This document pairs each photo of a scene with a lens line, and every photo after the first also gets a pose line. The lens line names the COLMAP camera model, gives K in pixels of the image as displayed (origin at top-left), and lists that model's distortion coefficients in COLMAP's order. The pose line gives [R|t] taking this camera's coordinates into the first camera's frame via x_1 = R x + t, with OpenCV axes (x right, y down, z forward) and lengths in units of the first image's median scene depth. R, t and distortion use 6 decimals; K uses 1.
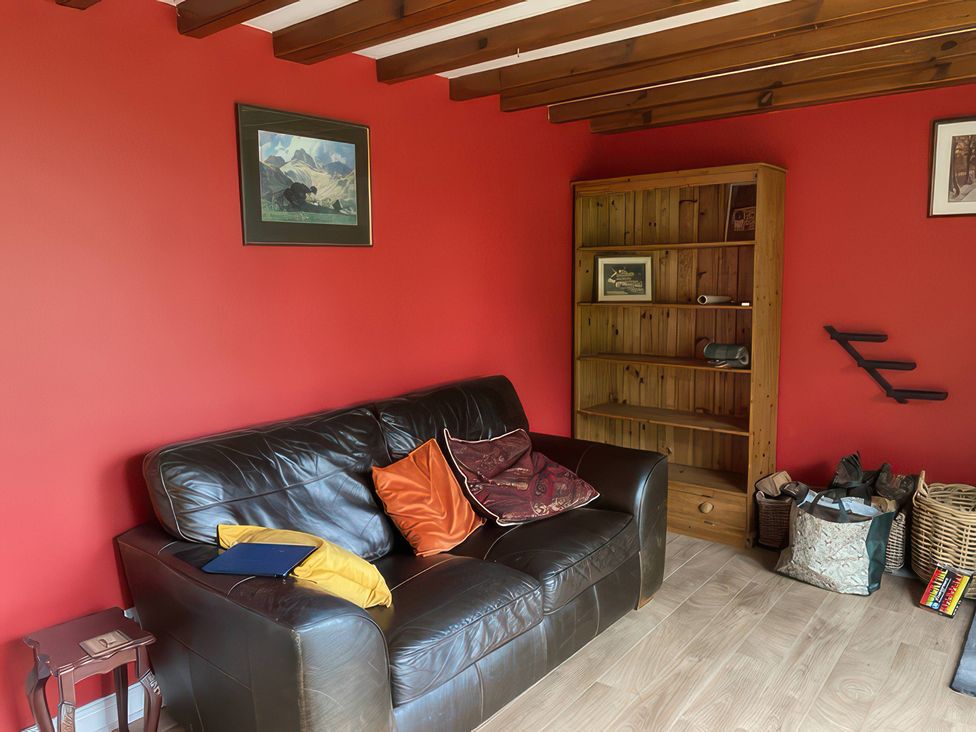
lens RADIAL K [[743.7, 0, 480.0], [0, 743.7, 373.8], [0, 0, 1]] dist [0.030796, -0.038943]
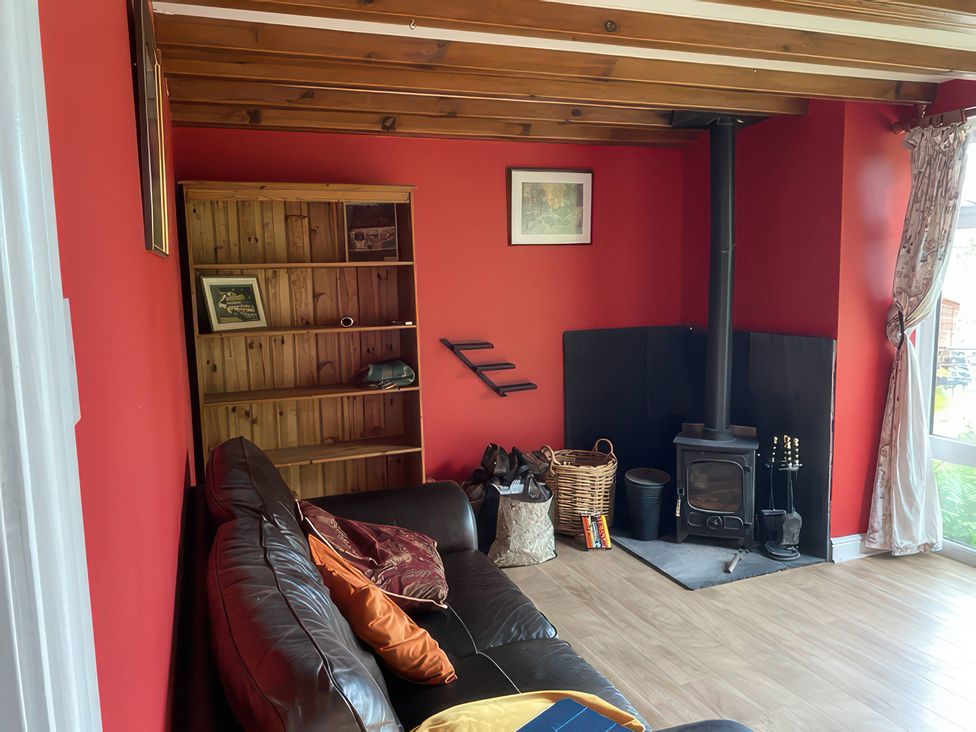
lens RADIAL K [[743.7, 0, 488.8], [0, 743.7, 360.1], [0, 0, 1]] dist [0.030796, -0.038943]
pose [[0.484106, -0.096284, 0.869696, -0.418442], [0.142574, 0.989324, 0.030166, -0.051105], [-0.863316, 0.109393, 0.492665, 0.364924]]
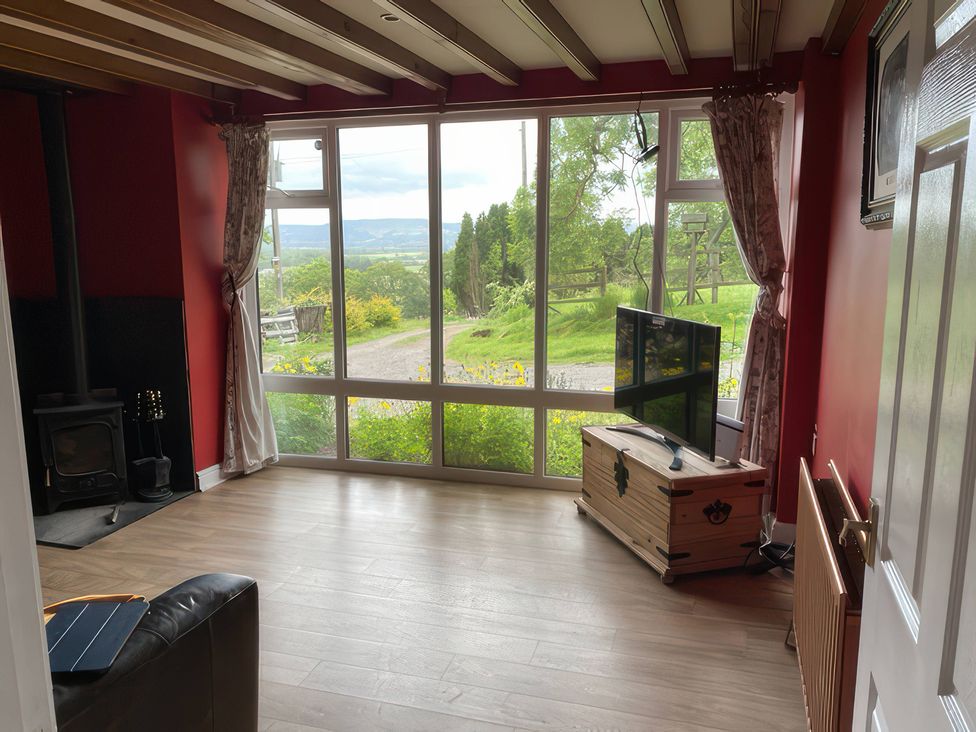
lens RADIAL K [[743.7, 0, 489.9], [0, 743.7, 362.4], [0, 0, 1]] dist [0.030796, -0.038943]
pose [[-0.373091, -0.135883, 0.917790, -0.541839], [0.146454, 0.968190, 0.202880, -0.053317], [-0.916163, 0.210106, -0.341322, 0.421532]]
